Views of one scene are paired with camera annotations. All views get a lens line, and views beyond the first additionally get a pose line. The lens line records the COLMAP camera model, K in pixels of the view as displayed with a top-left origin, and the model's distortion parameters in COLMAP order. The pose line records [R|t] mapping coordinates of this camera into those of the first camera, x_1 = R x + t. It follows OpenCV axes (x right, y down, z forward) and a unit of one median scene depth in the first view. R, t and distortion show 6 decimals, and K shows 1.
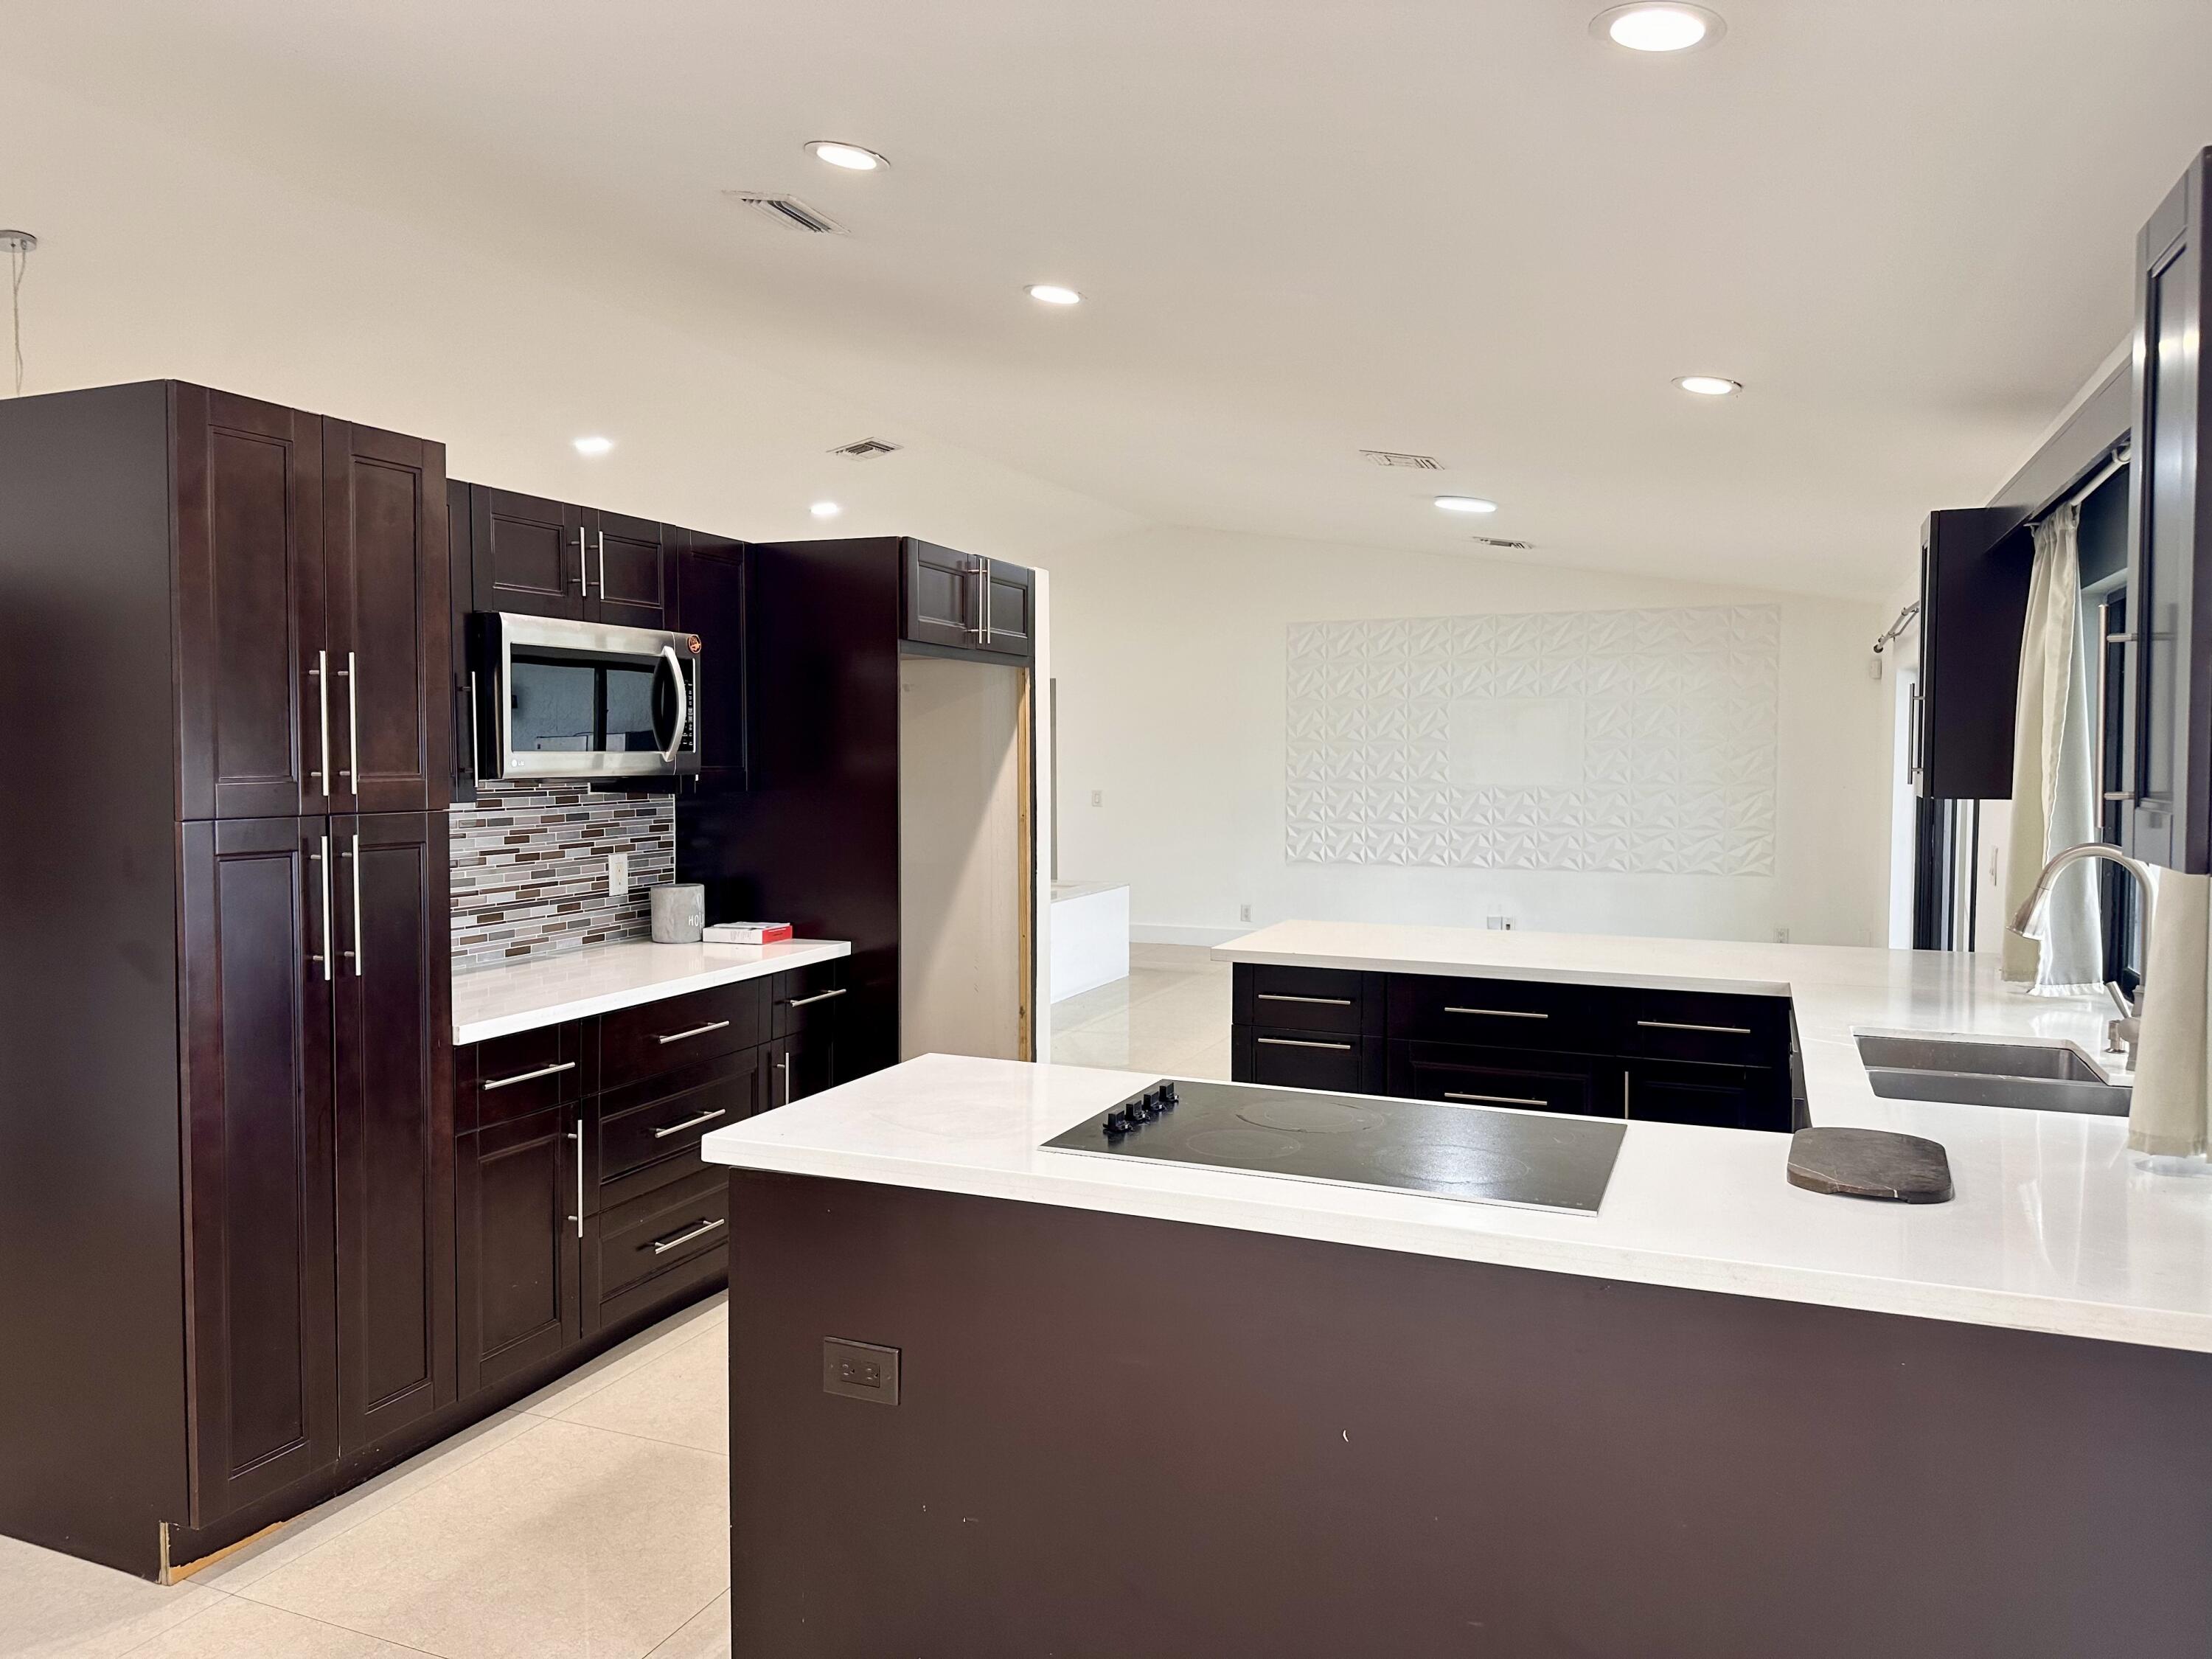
lens RADIAL K [[1566.3, 0, 1106.0], [0, 1566.3, 829.5], [0, 0, 1]] dist [0.095065, -0.007607]
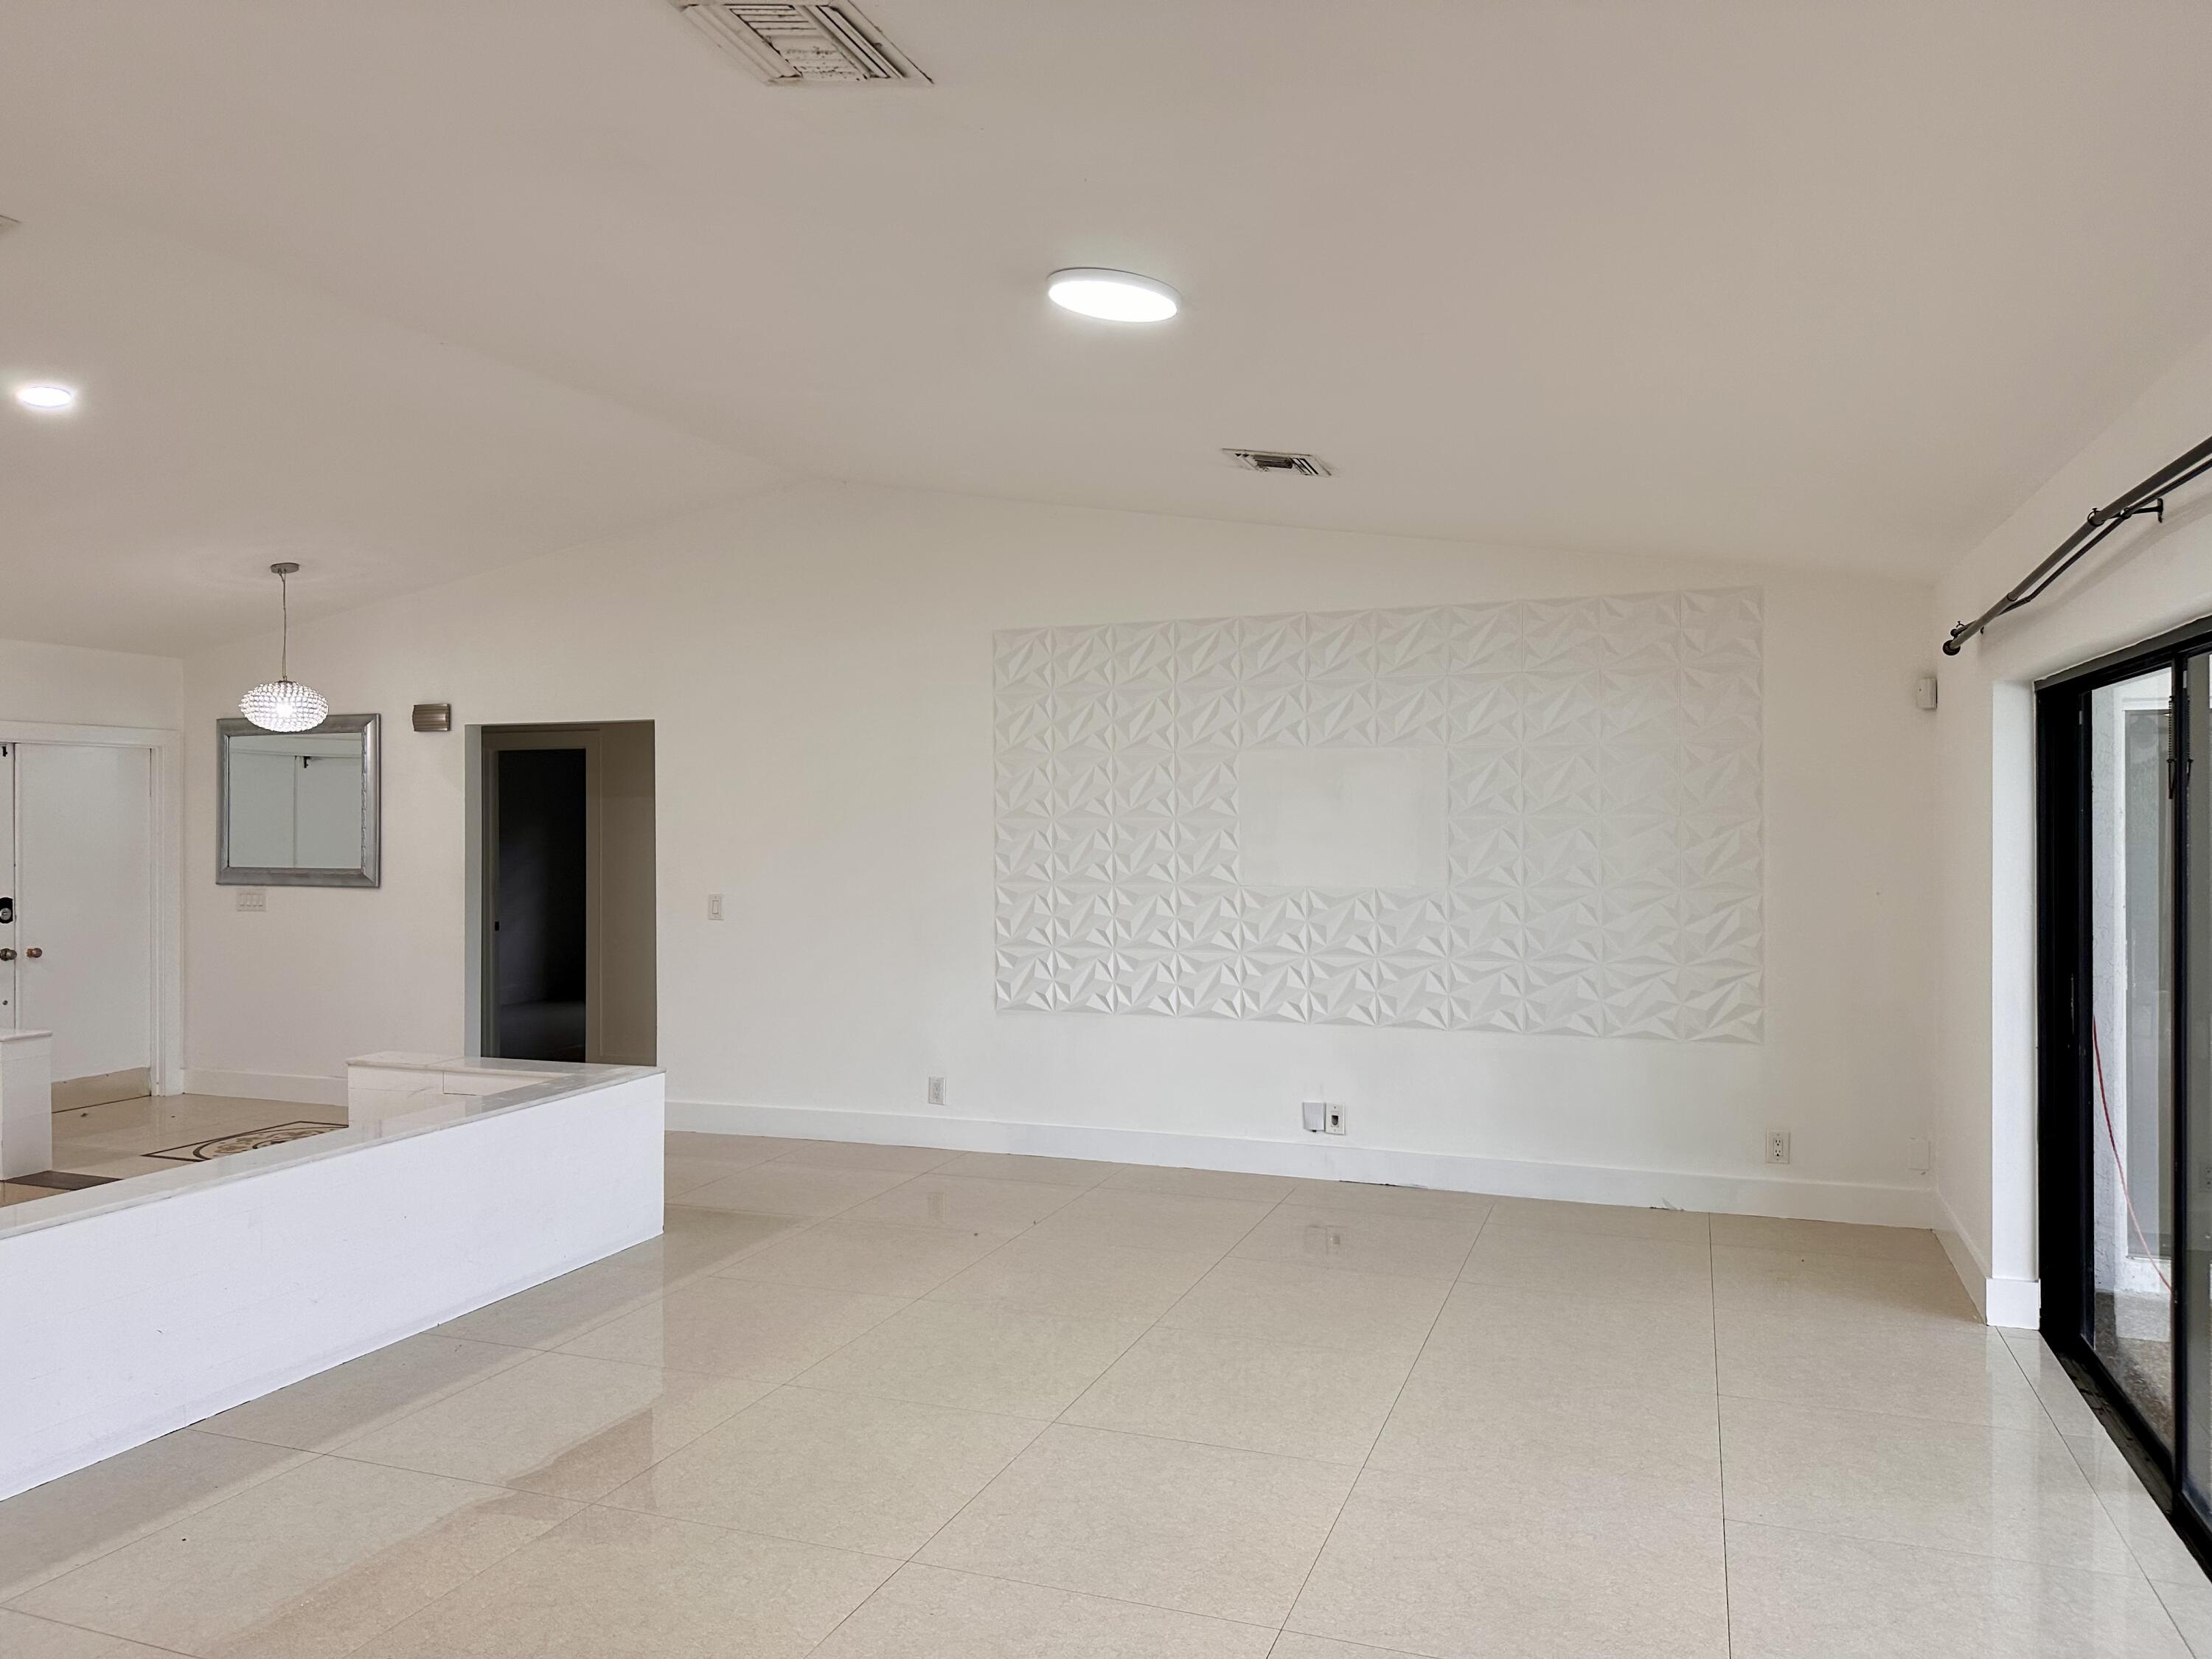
lens RADIAL K [[1566.3, 0, 1106.0], [0, 1566.3, 829.5], [0, 0, 1]] dist [0.095065, -0.007607]
pose [[0.999365, -0.006063, 0.035111, 0.147574], [0.007612, 0.998996, -0.044158, -0.024694], [-0.034808, 0.044397, 0.998407, 0.393577]]
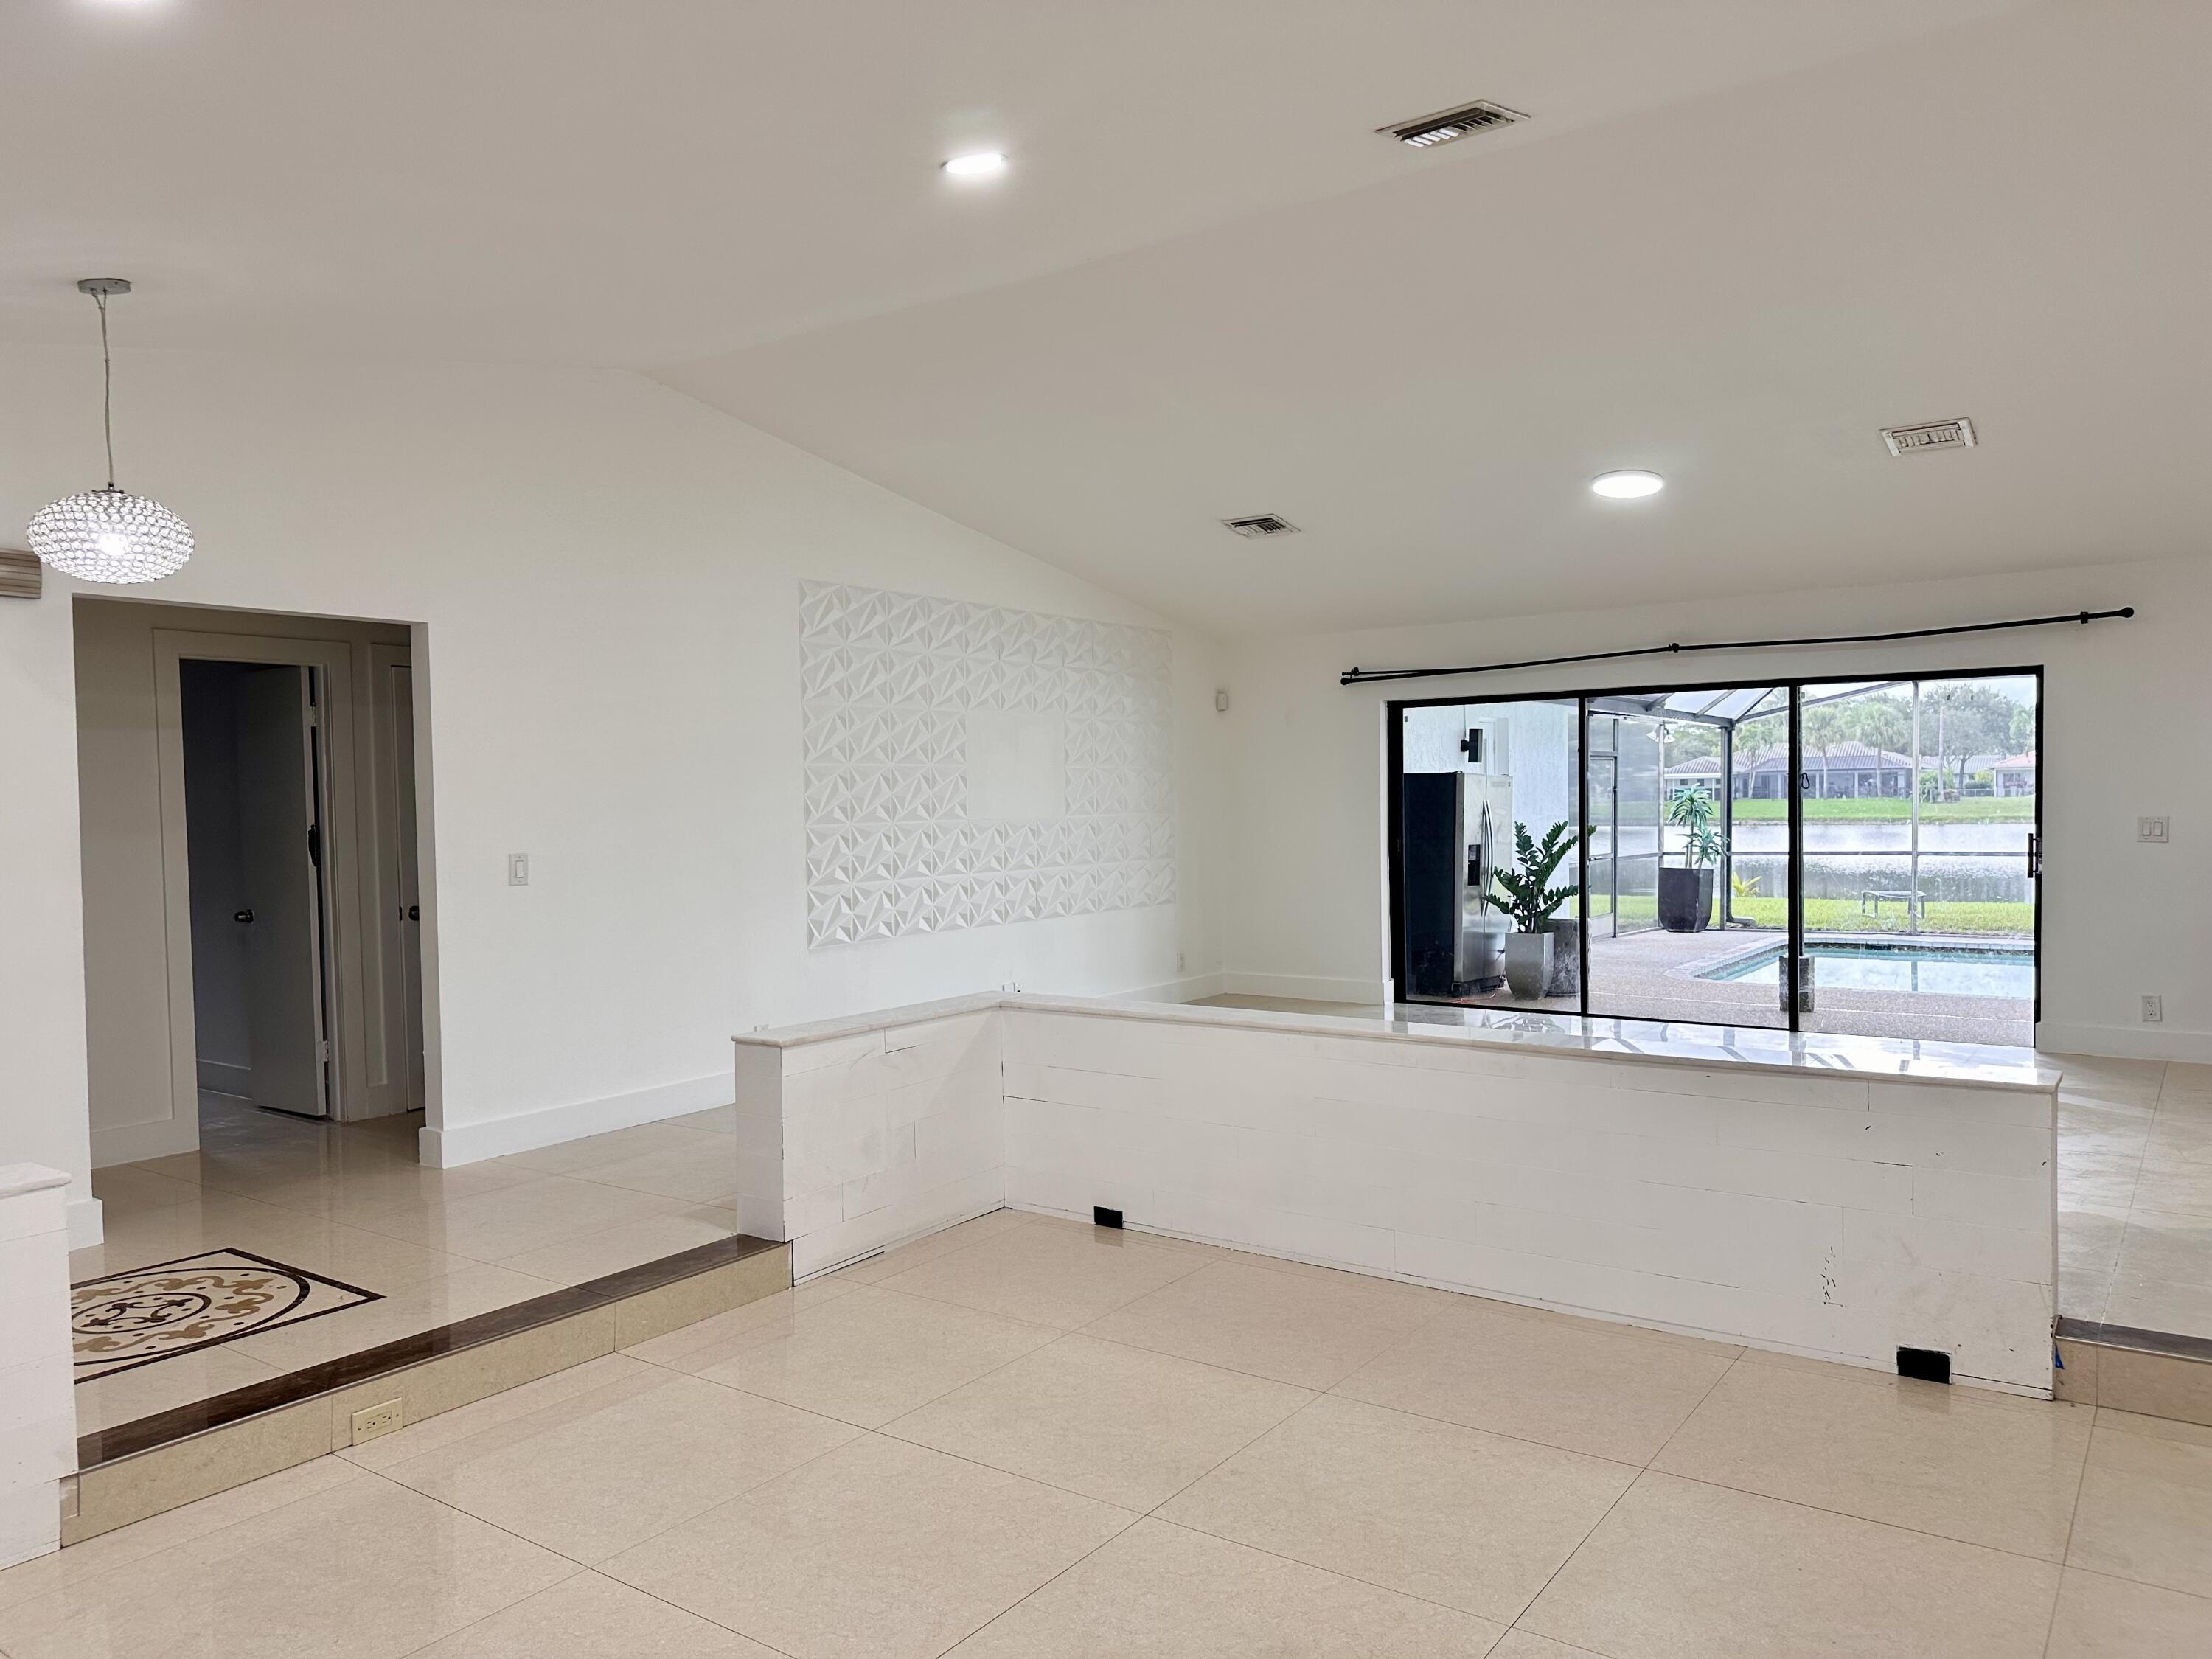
lens RADIAL K [[1566.3, 0, 1106.0], [0, 1566.3, 829.5], [0, 0, 1]] dist [0.095065, -0.007607]
pose [[0.230335, -0.028399, 0.972697, -0.519262], [0.068869, 0.997543, 0.012816, -0.029194], [-0.970671, 0.064036, 0.231725, 0.780705]]
